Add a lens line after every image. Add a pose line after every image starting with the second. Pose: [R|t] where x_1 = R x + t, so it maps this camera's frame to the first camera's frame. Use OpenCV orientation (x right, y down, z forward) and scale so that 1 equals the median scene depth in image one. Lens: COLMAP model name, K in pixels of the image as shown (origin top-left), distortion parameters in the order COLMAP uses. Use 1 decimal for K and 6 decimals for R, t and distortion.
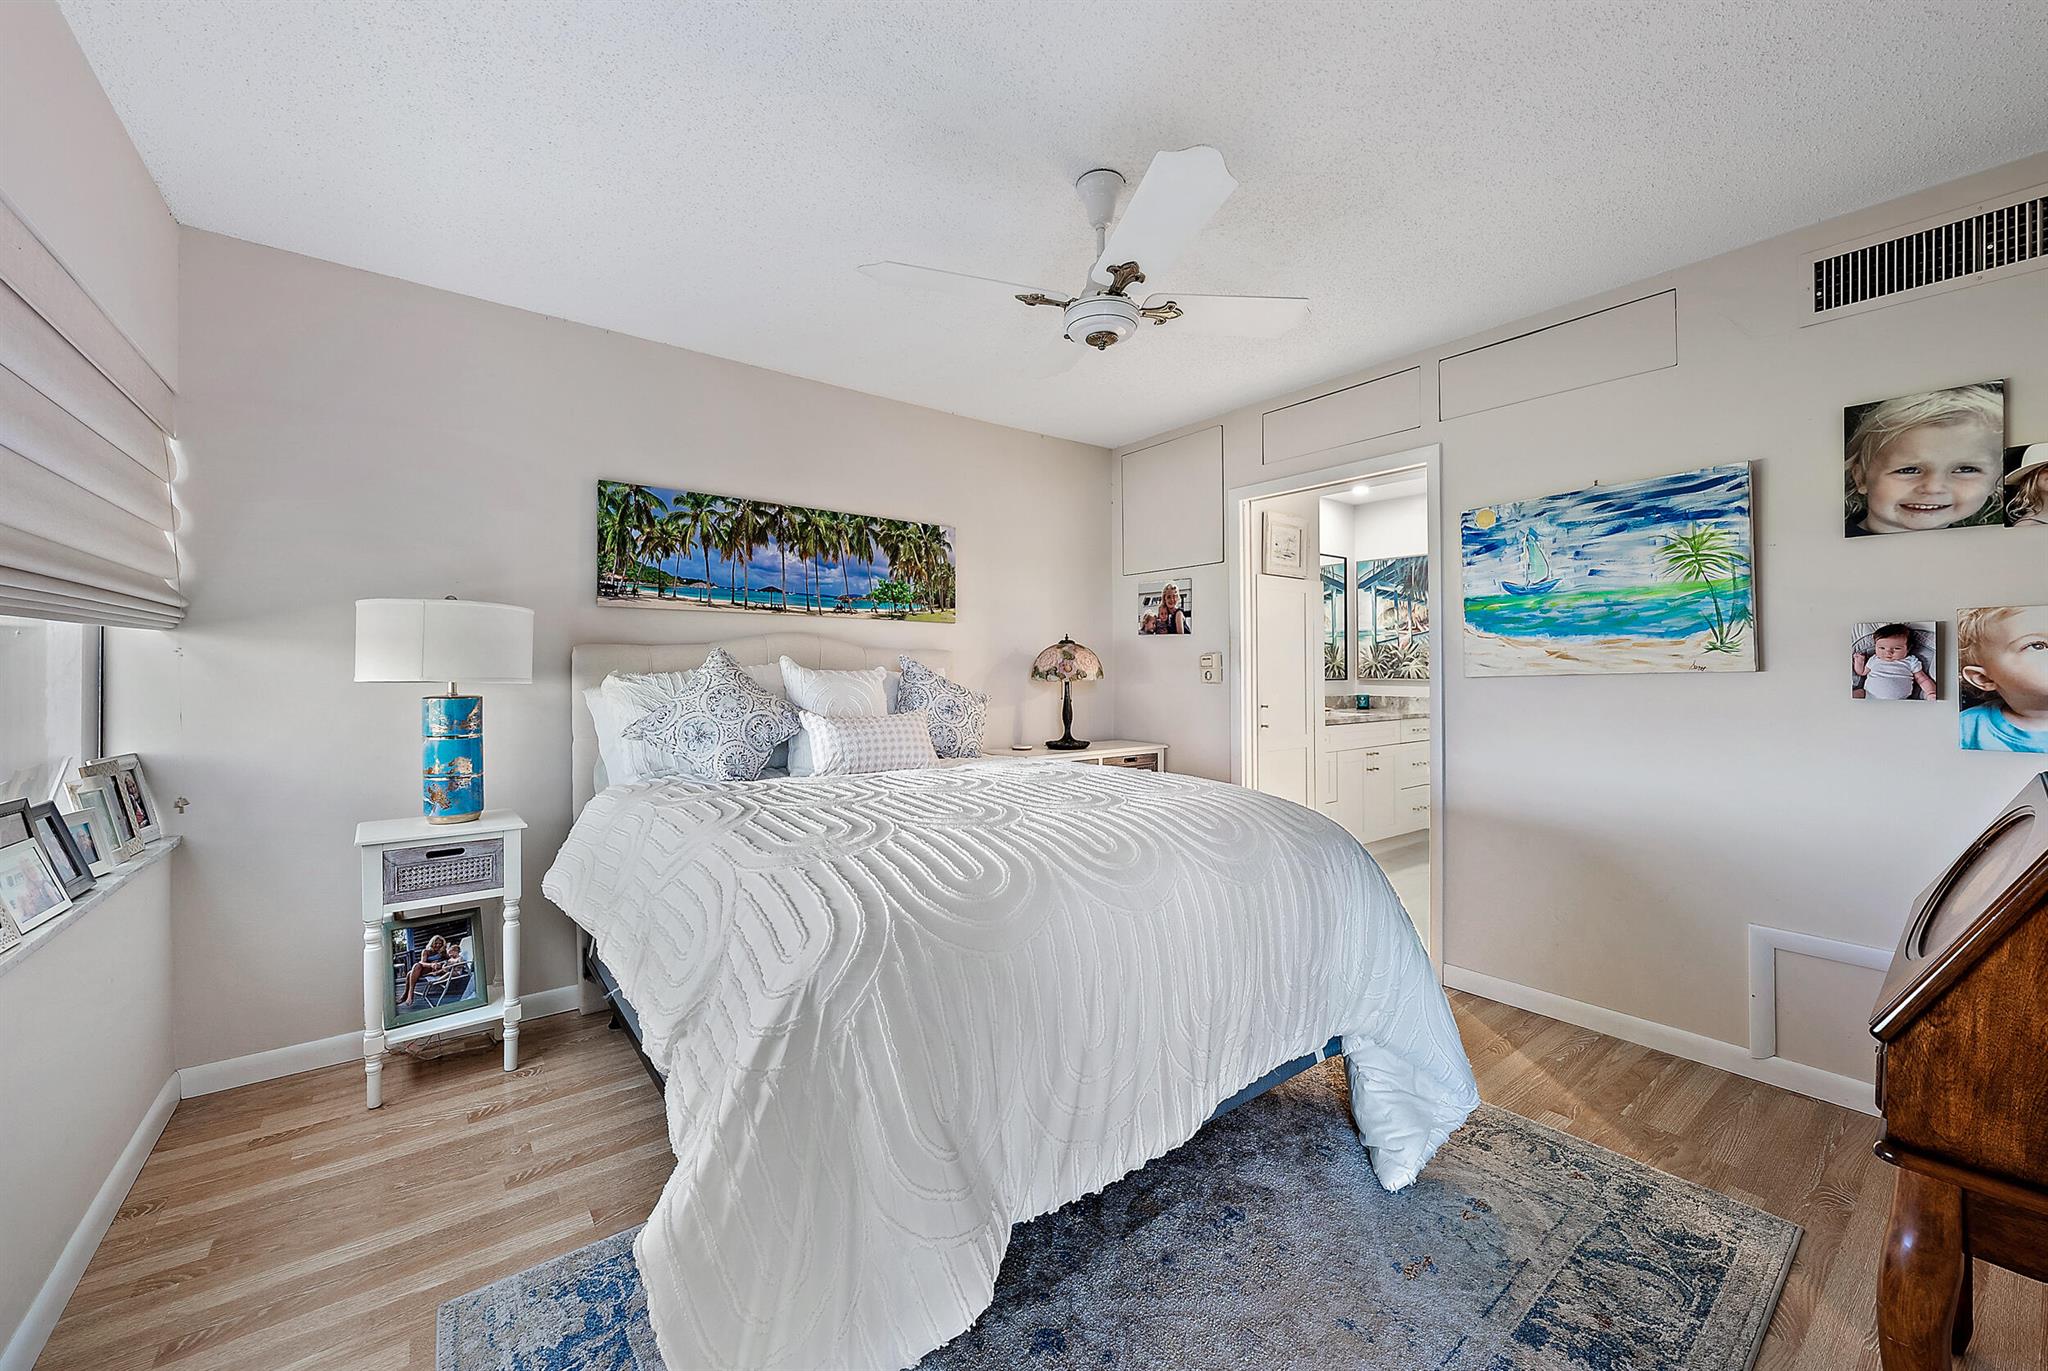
lens RADIAL K [[798.3, 0, 1022.9], [0, 798.3, 669.4], [0, 0, 1]] dist [0.002447, 0.000163]
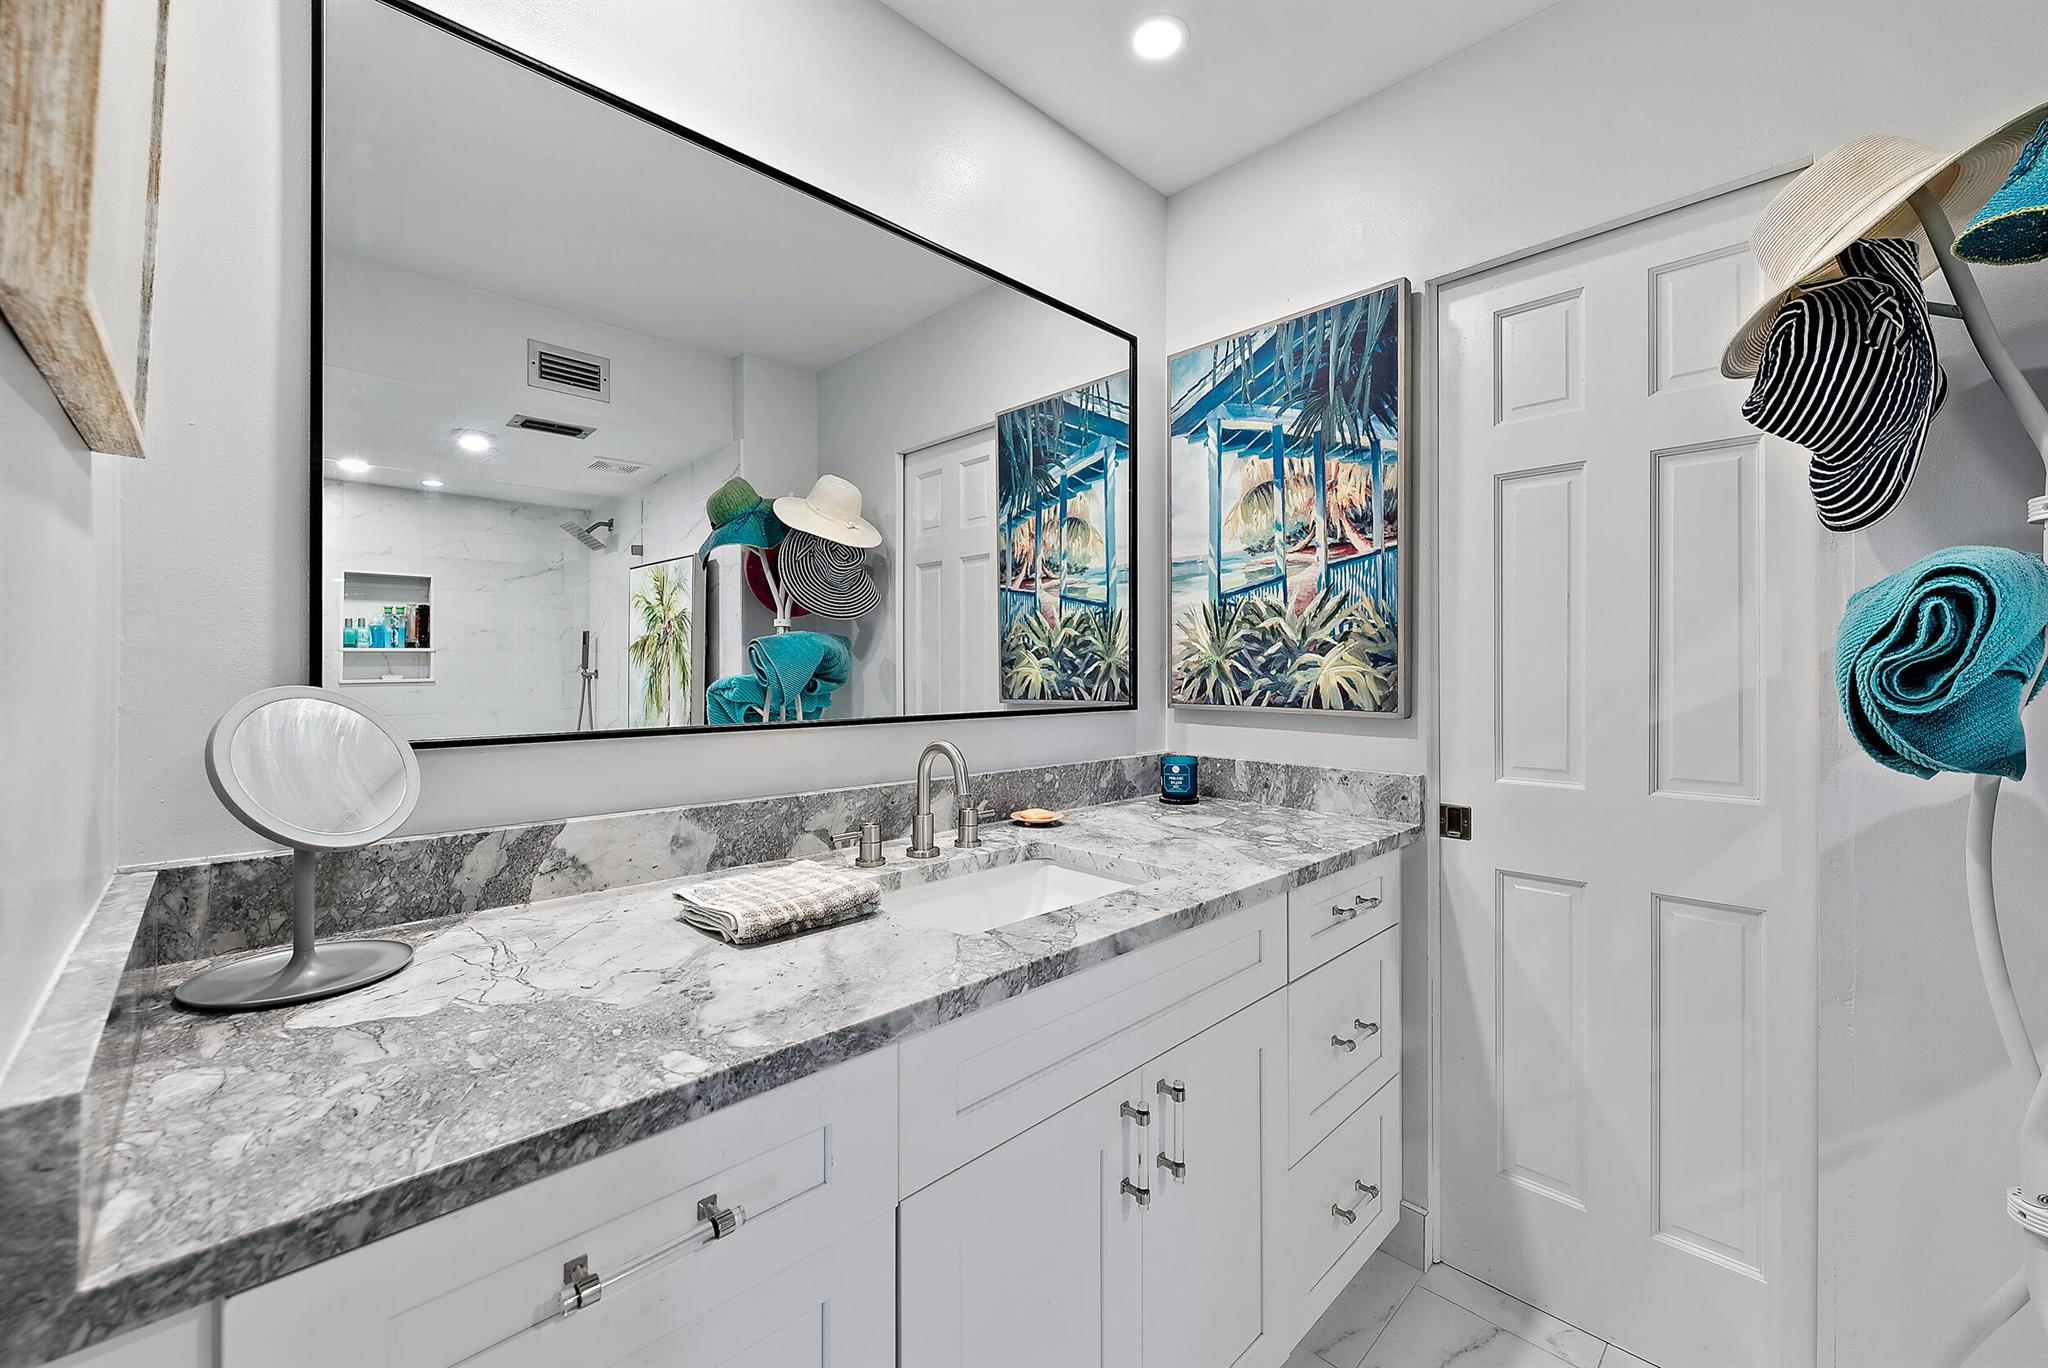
lens RADIAL K [[798.3, 0, 1025.7], [0, 798.3, 680.5], [0, 0, 1]] dist [0.002447, 0.000163]
pose [[0.992086, 0.006989, 0.125362, 0.322834], [-0.006687, 0.999974, -0.002828, 0.002605], [-0.125378, 0.001968, 0.992107, 0.686549]]
